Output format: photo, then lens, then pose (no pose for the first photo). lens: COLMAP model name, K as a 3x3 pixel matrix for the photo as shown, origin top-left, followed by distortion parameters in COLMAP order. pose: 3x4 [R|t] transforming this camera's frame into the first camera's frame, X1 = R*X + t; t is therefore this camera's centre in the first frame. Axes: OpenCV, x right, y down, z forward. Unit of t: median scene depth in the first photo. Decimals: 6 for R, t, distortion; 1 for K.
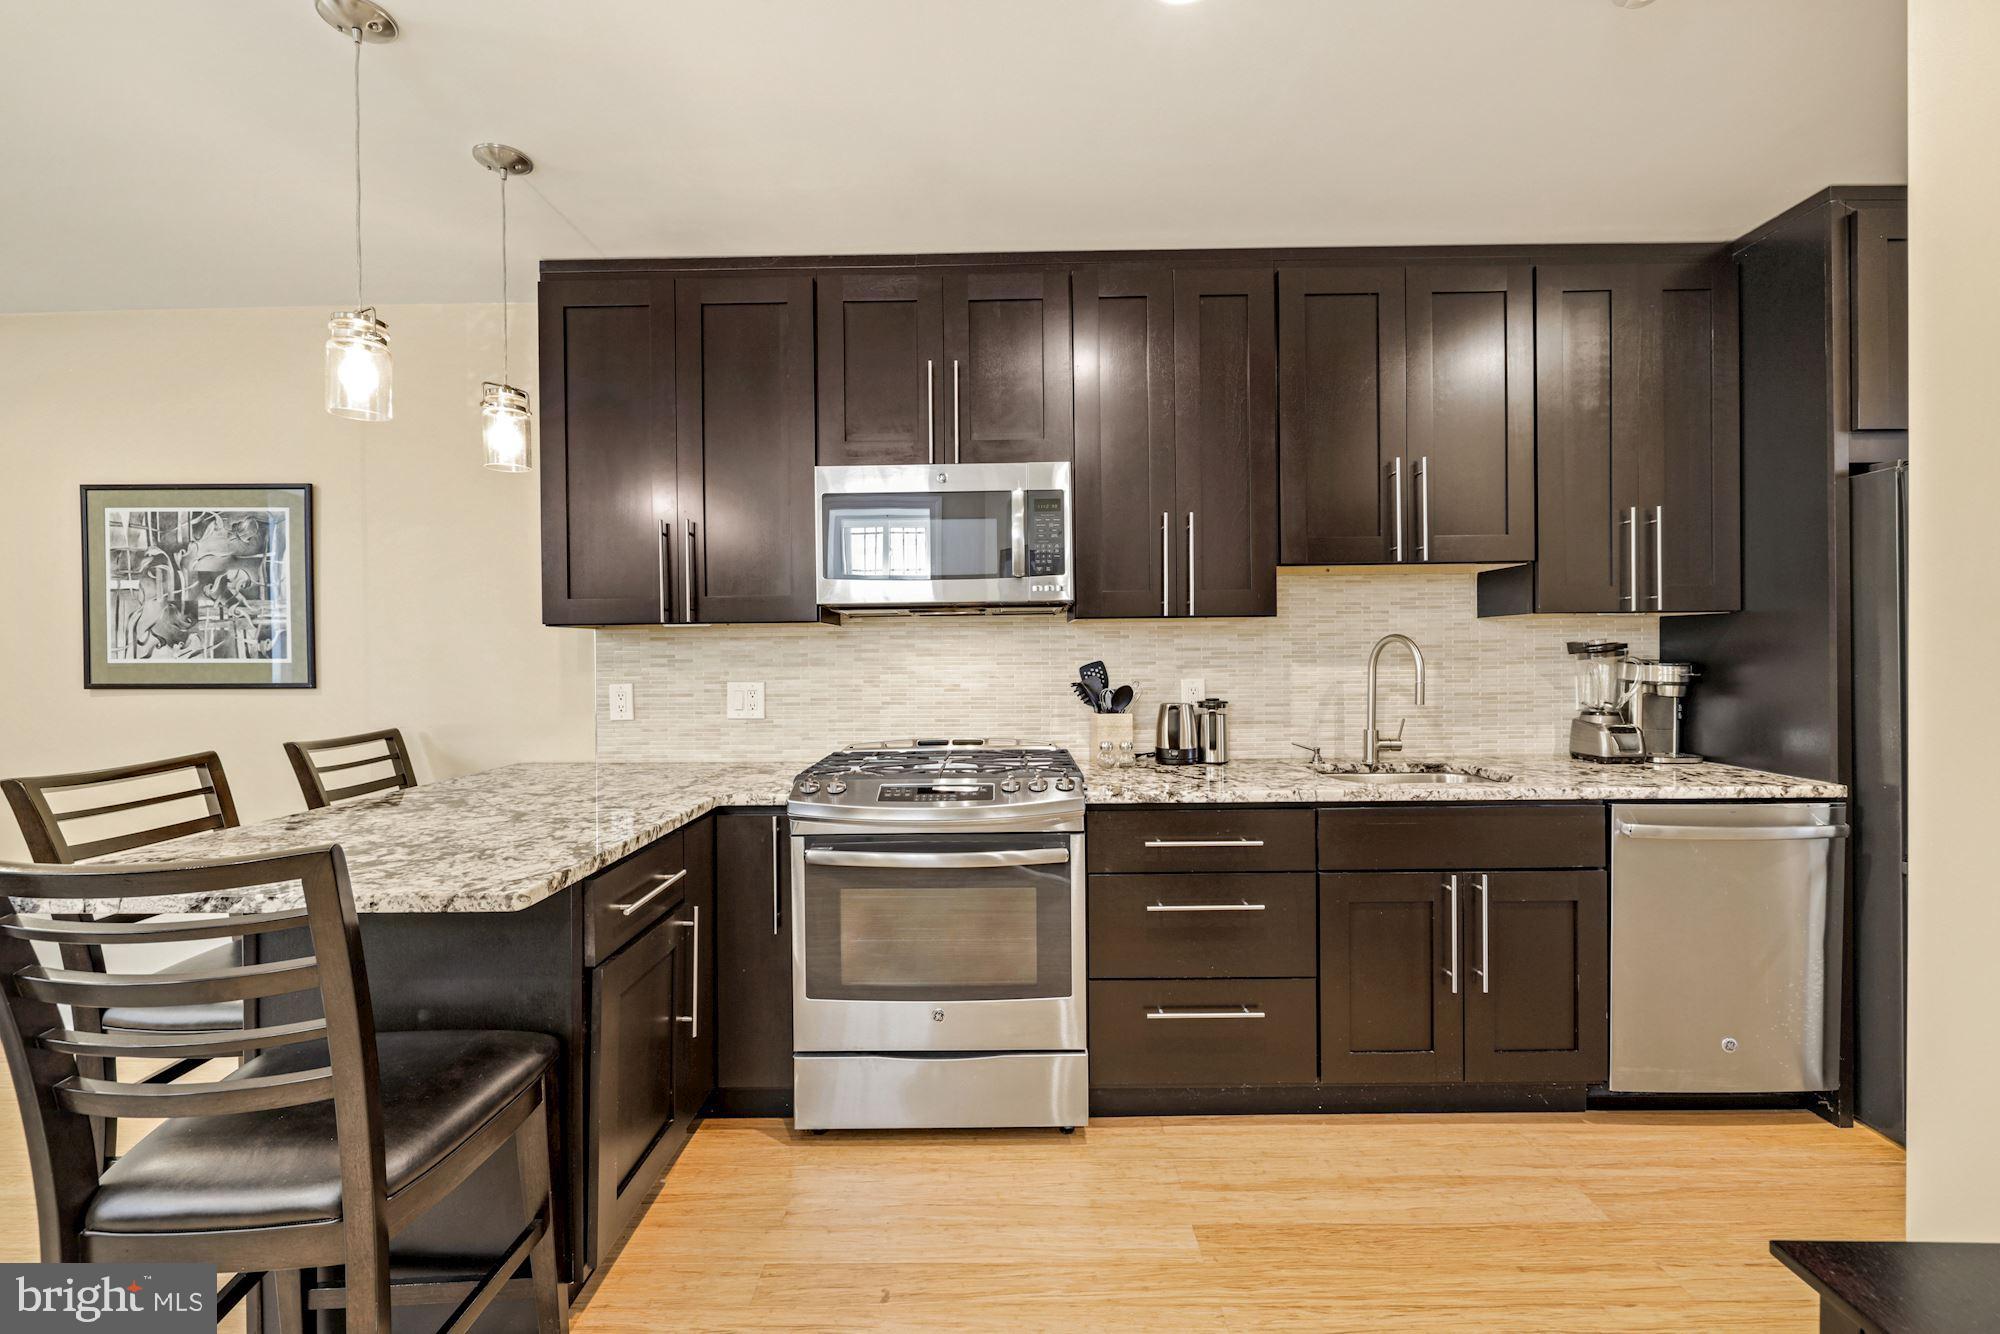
lens RADIAL K [[832.7, 0, 1016.3], [0, 832.7, 659.5], [0, 0, 1]] dist [-0.026885, 0.001408]
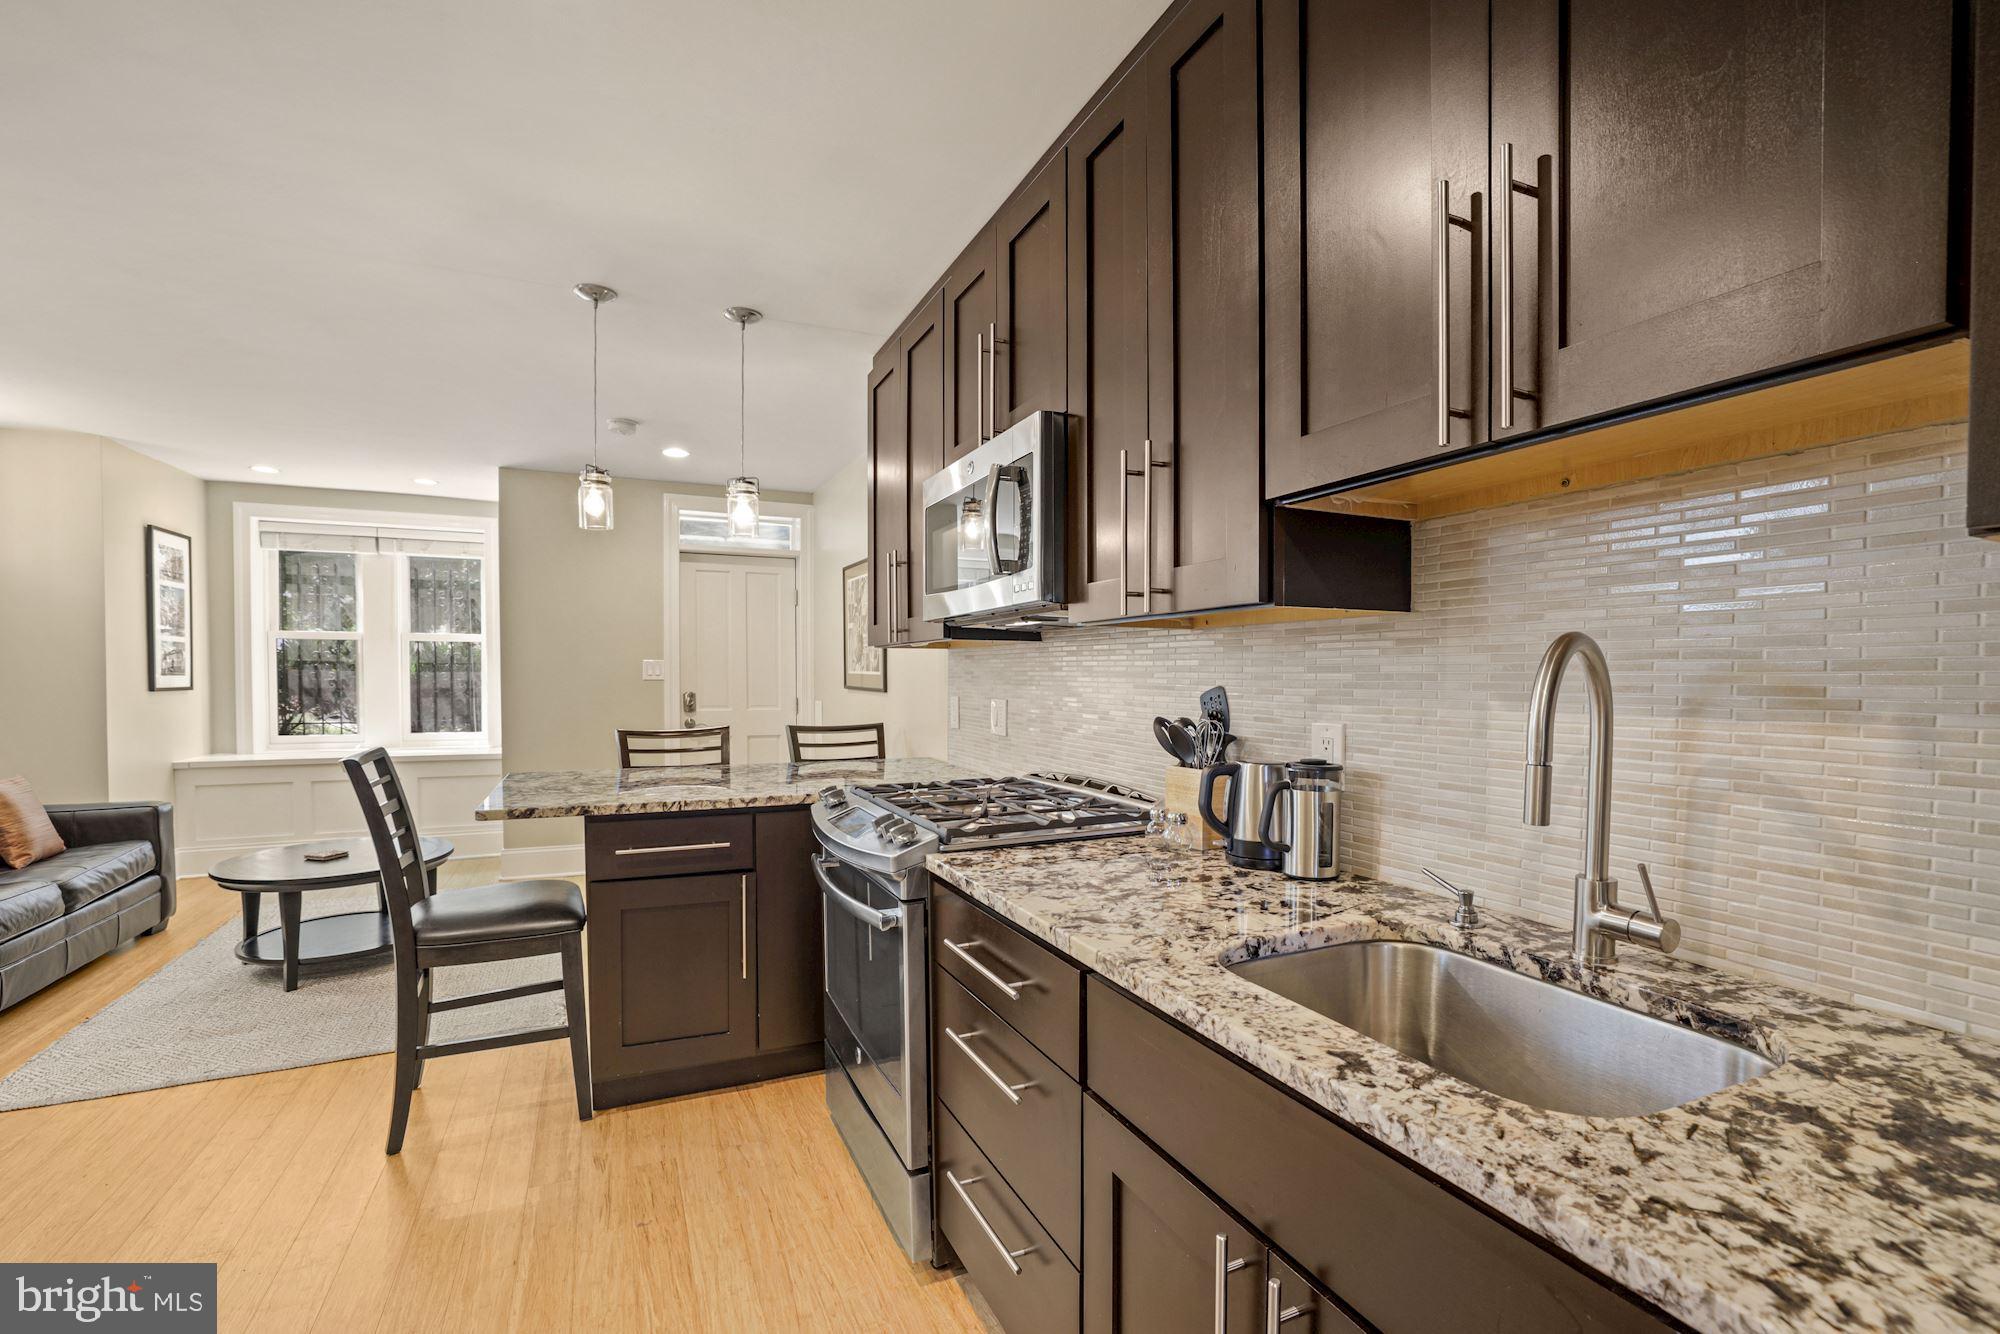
lens RADIAL K [[866.5, 0, 1004.1], [0, 866.5, 689.1], [0, 0, 1]] dist [-0.022073, 0.002254]
pose [[0.420393, 0.027131, -0.906936, 0.653898], [-0.013517, 0.999629, 0.023638, -0.010111], [0.907241, 0.002322, 0.420604, 0.553731]]
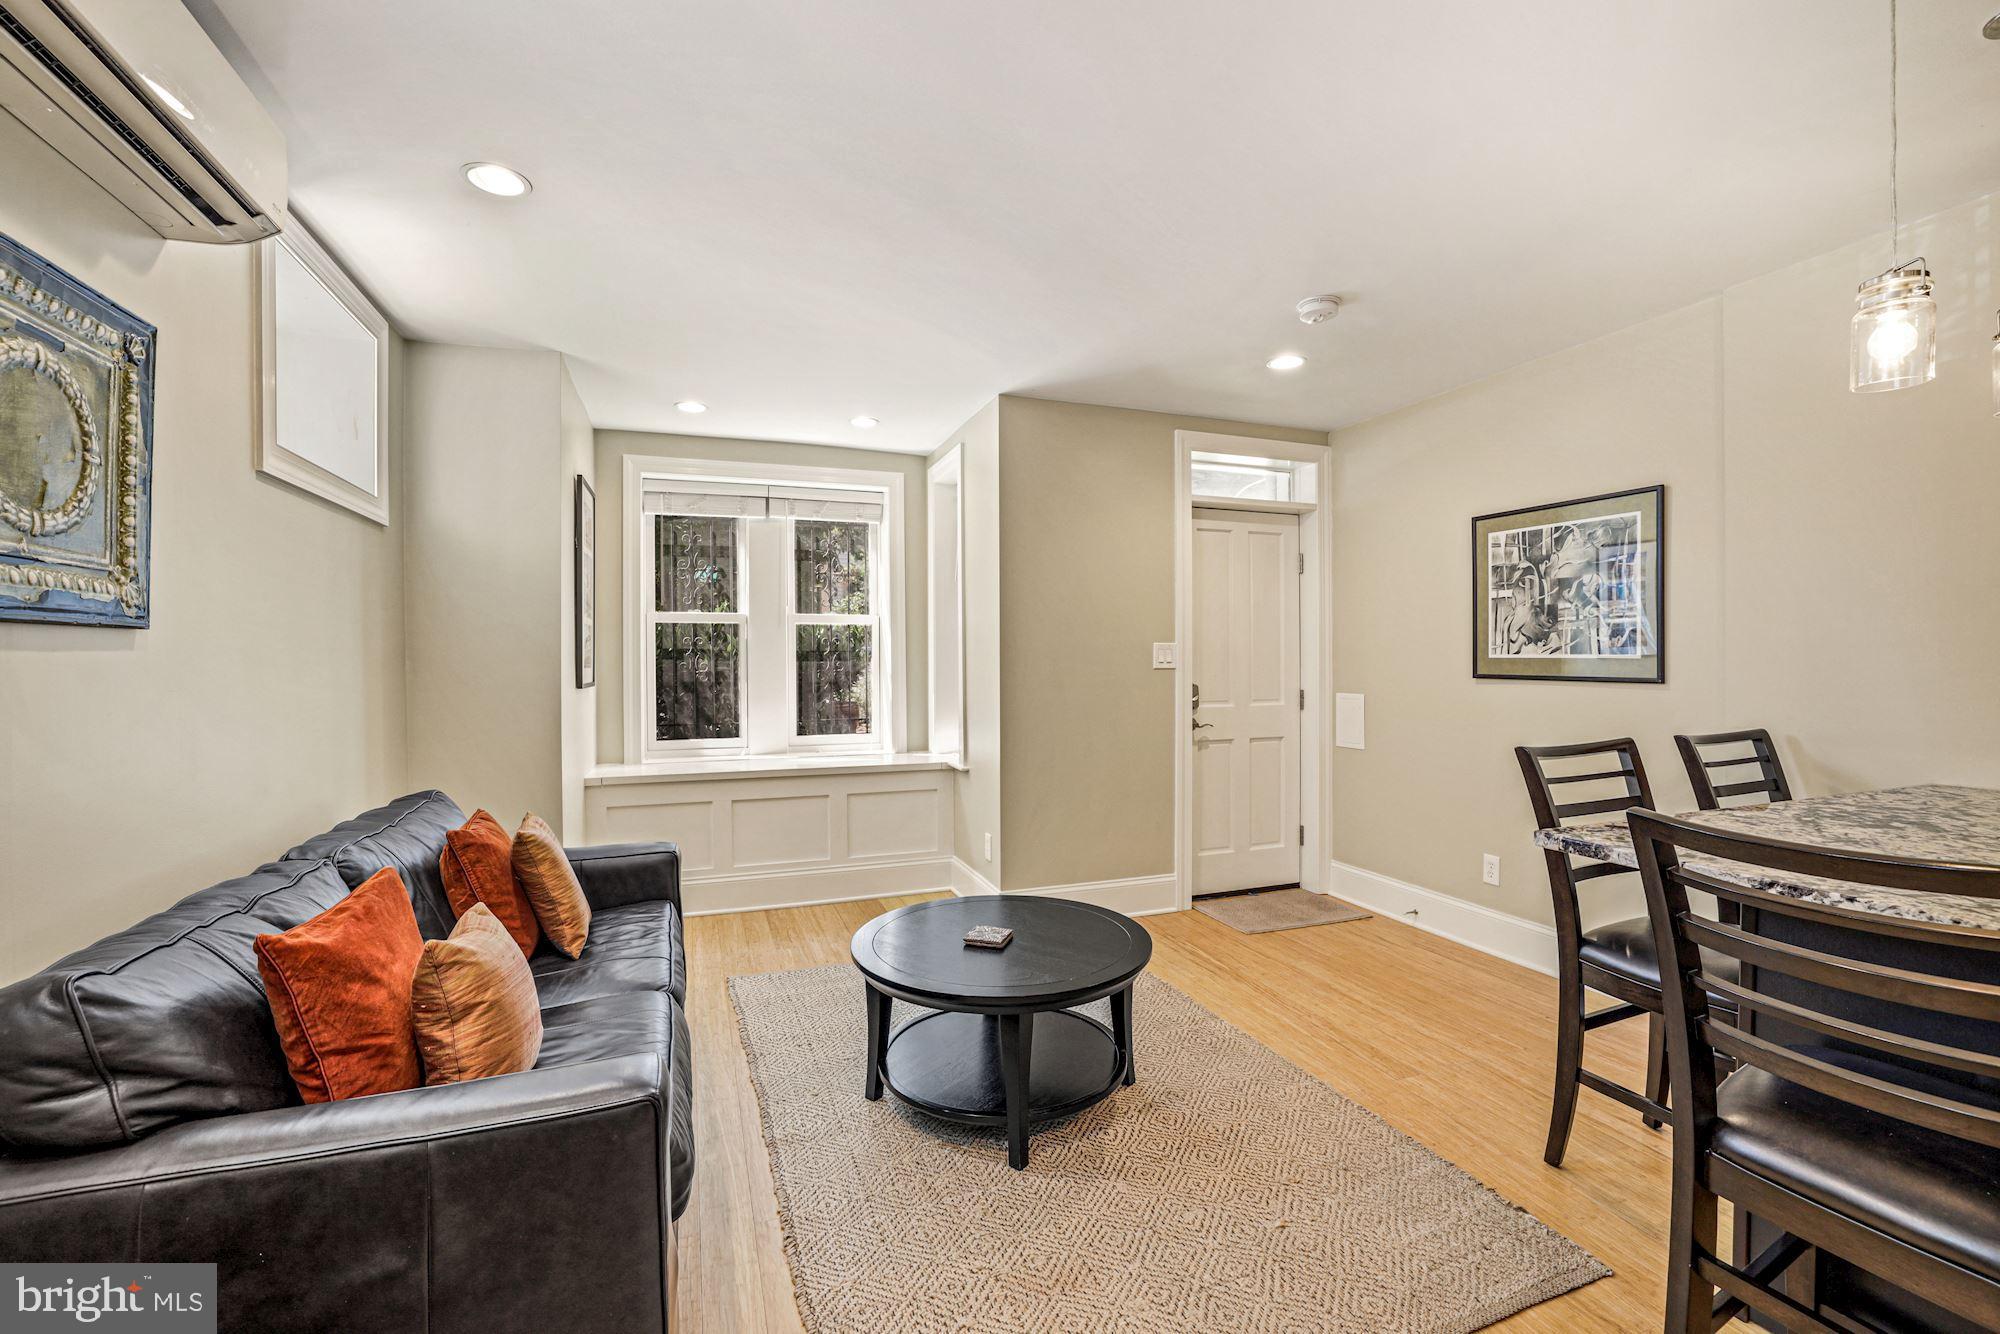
lens RADIAL K [[866.5, 0, 1047.4], [0, 866.5, 665.5], [0, 0, 1]] dist [-0.022073, 0.002254]
pose [[0.361910, 0.012887, -0.932124, -0.139023], [-0.005316, 0.999917, 0.011760, 0.004057], [0.932198, 0.000699, 0.361949, -0.117157]]
